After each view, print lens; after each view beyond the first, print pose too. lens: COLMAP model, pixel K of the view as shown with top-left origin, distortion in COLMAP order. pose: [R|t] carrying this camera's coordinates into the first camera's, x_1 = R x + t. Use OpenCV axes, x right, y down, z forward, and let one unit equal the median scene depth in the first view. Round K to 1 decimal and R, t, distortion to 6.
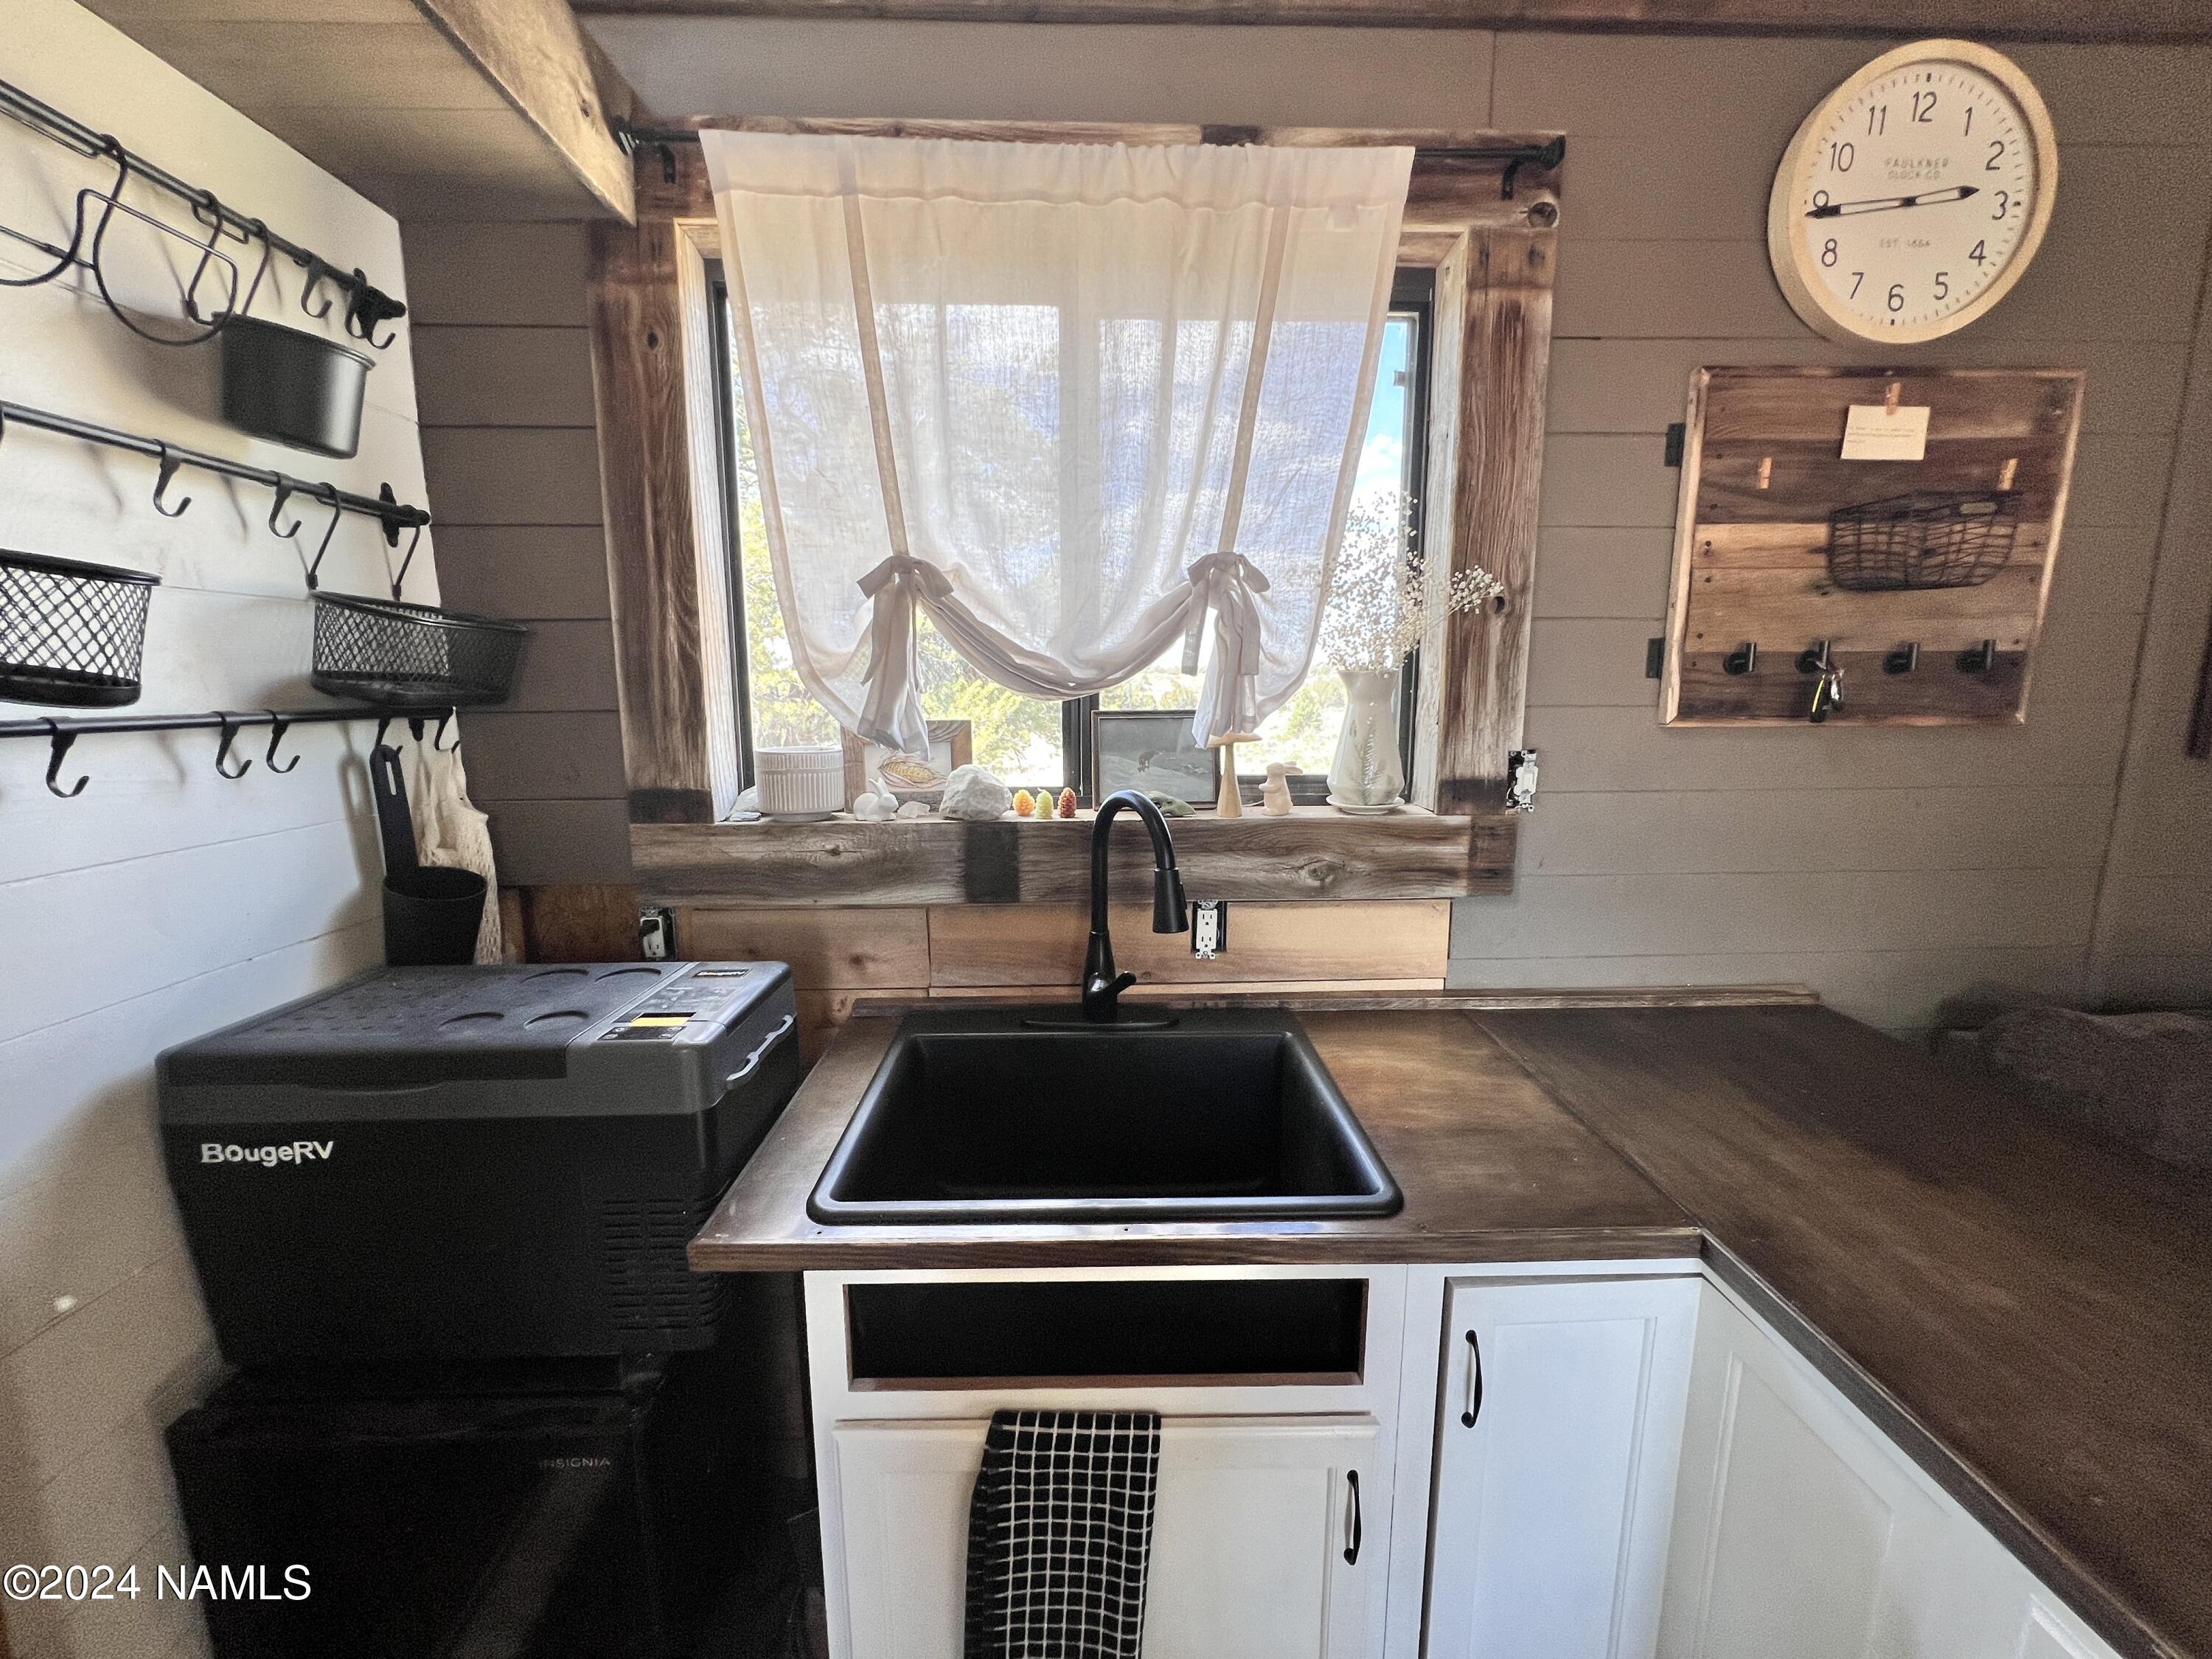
lens RADIAL K [[886.3, 0, 1106.0], [0, 886.3, 827.8], [0, 0, 1]] dist [-0.002972, 0.000429]
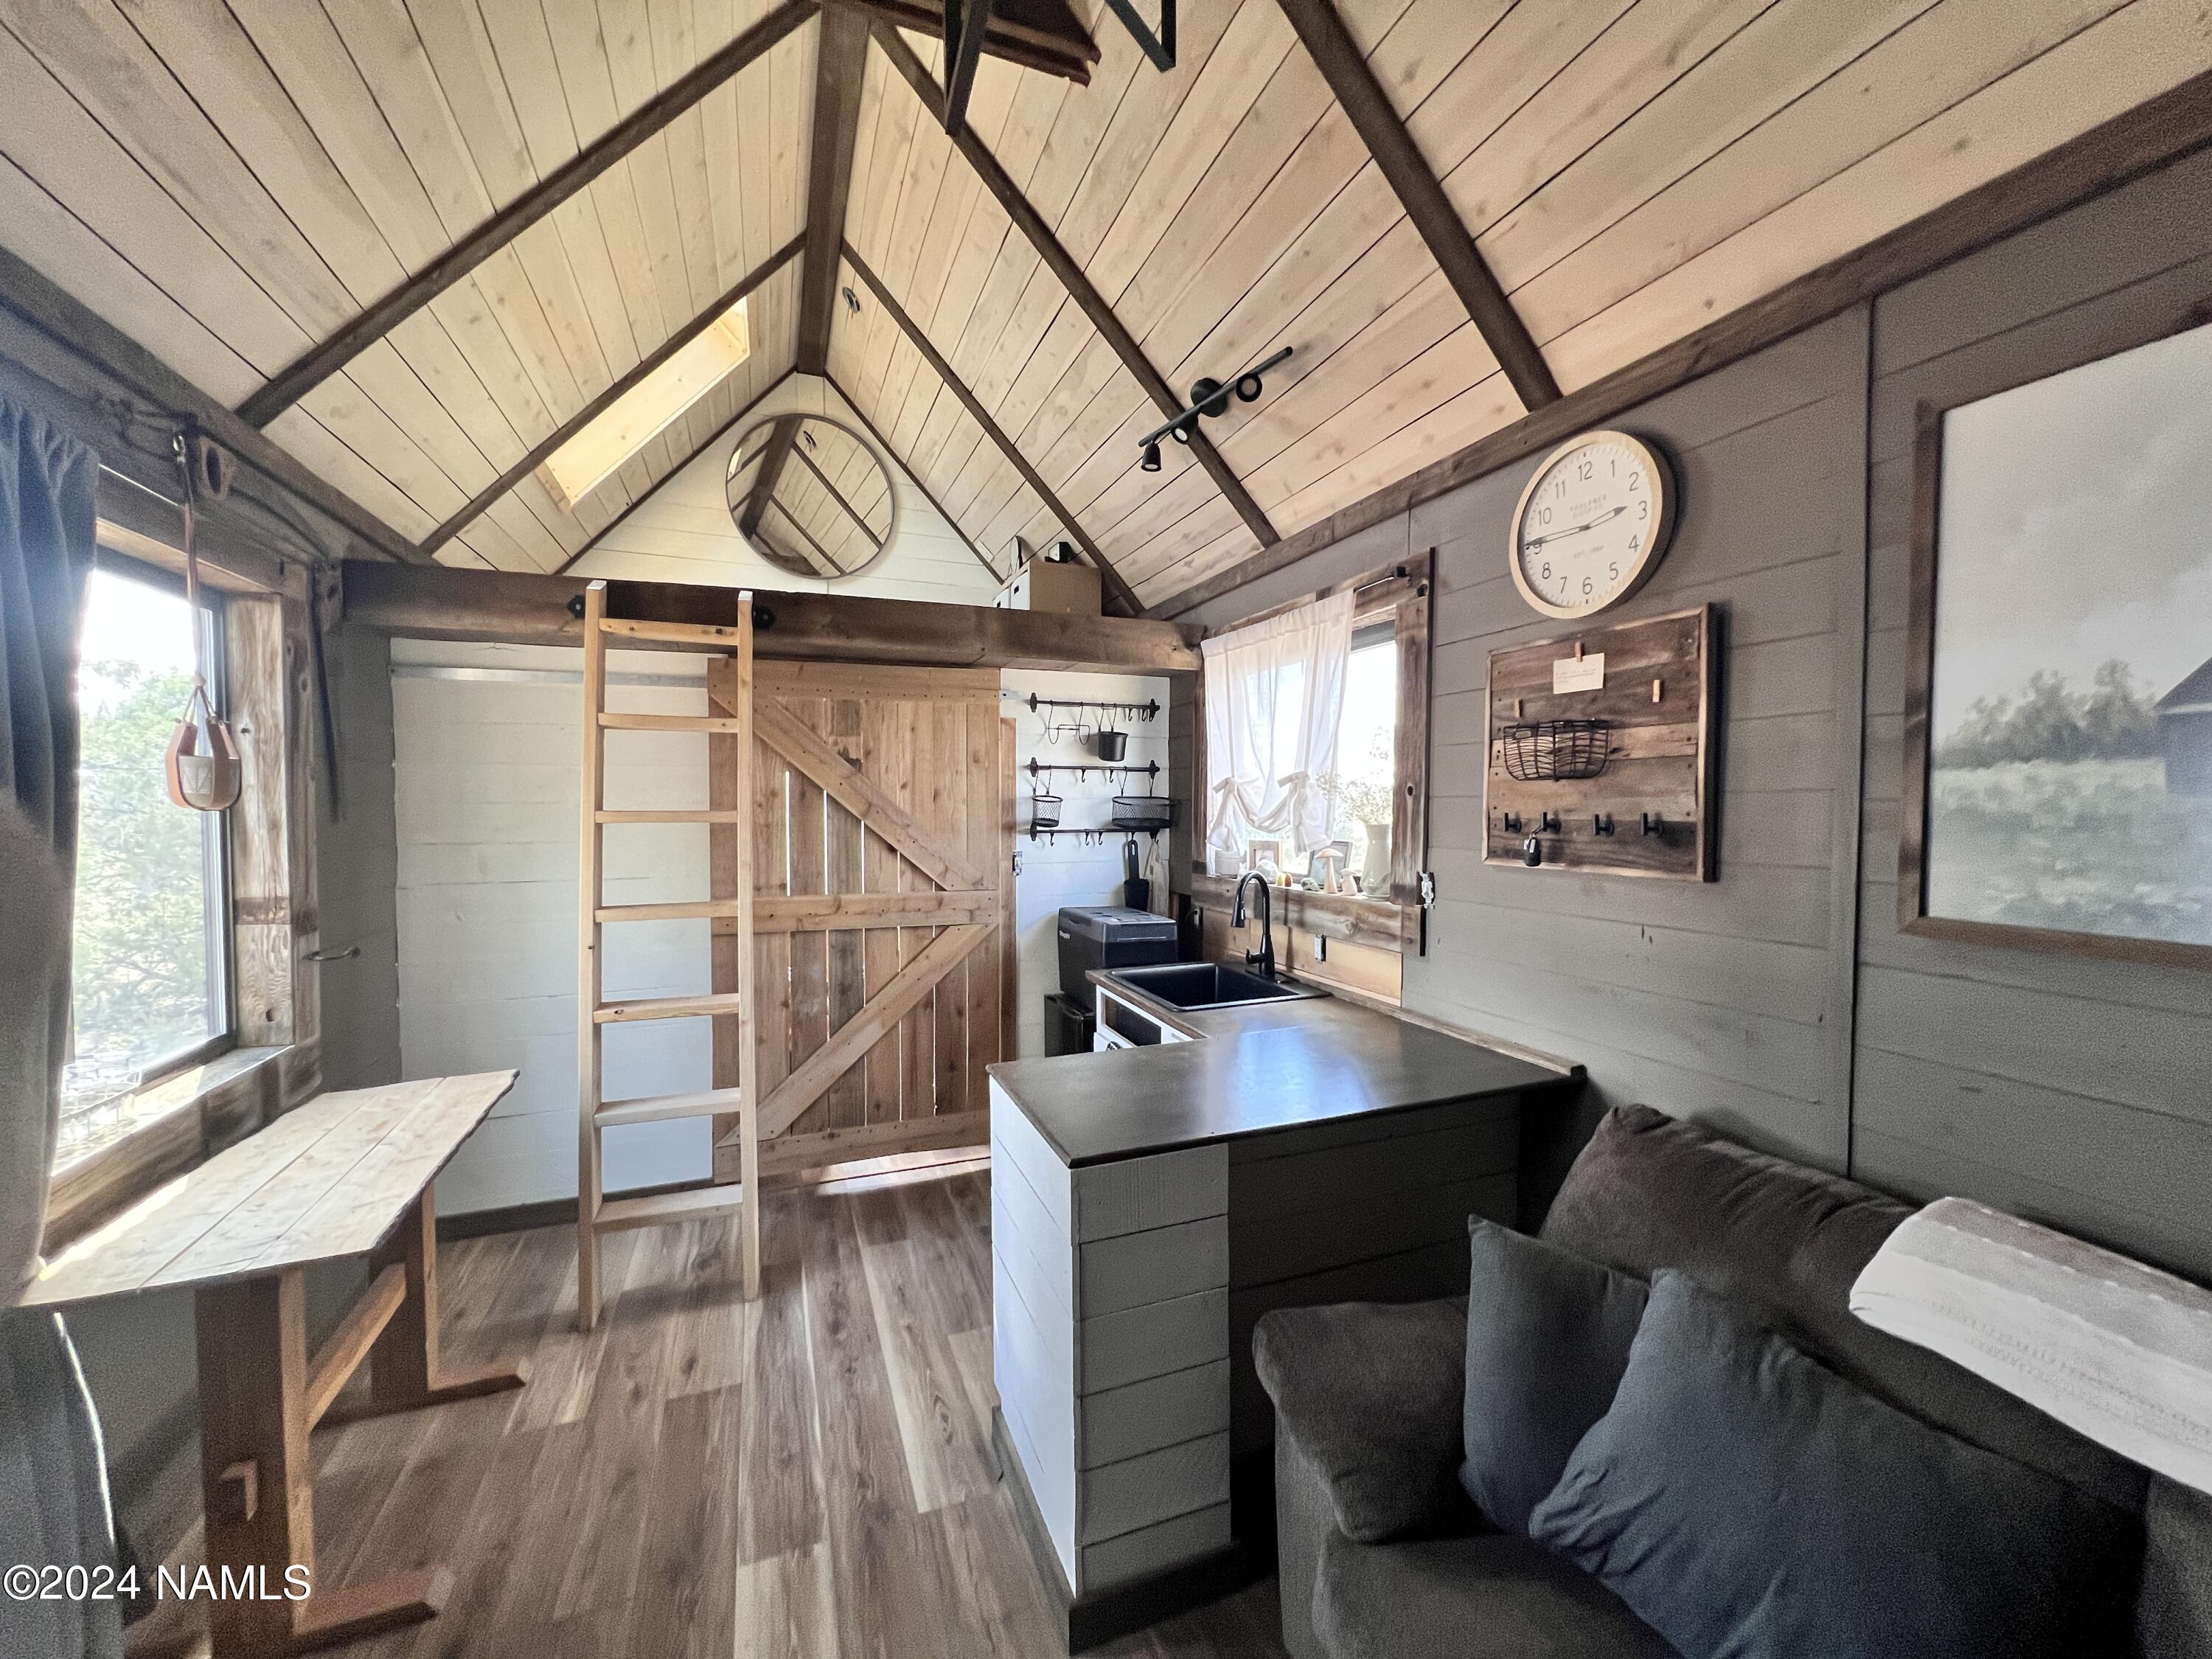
lens RADIAL K [[886.3, 0, 1113.1], [0, 886.3, 831.2], [0, 0, 1]] dist [-0.002972, 0.000429]
pose [[0.341379, 0.032361, -0.939369, 1.993775], [-0.152486, 0.988074, -0.021376, -0.037907], [0.927474, 0.150538, 0.342242, -0.183461]]
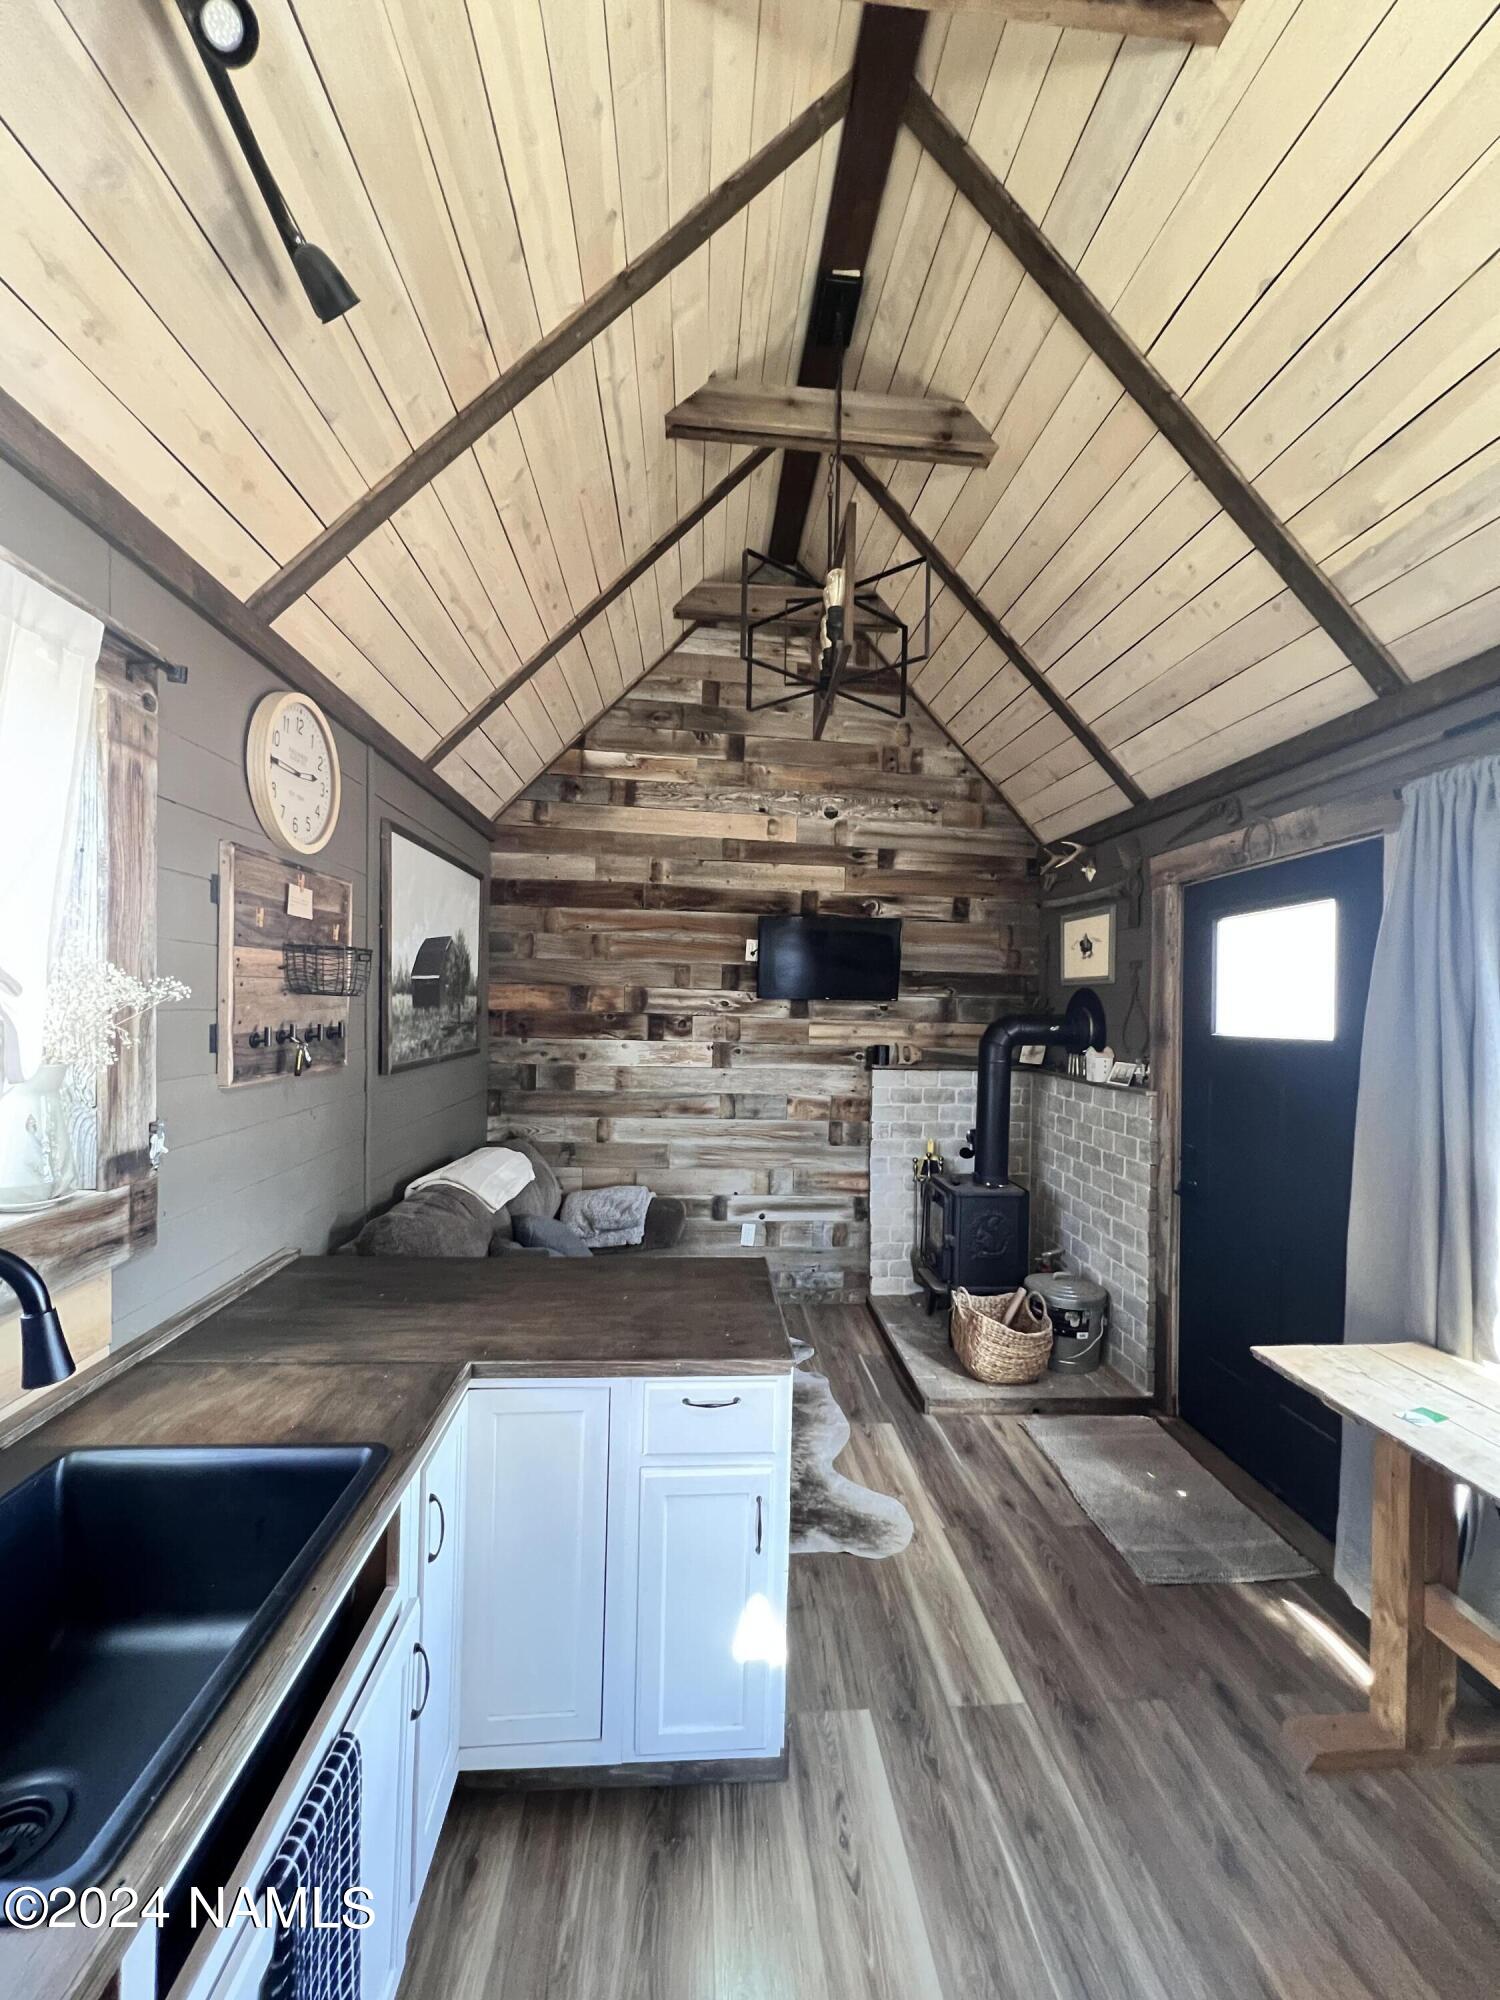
lens RADIAL K [[801.4, 0, 754.0], [0, 801.4, 1000.5], [0, 0, 1]] dist [-0.002972, 0.000429]
pose [[-0.050424, 0.003561, 0.998722, -0.674080], [0.146968, 0.989134, 0.003894, -0.139569], [-0.987855, 0.146976, -0.050400, 0.250472]]
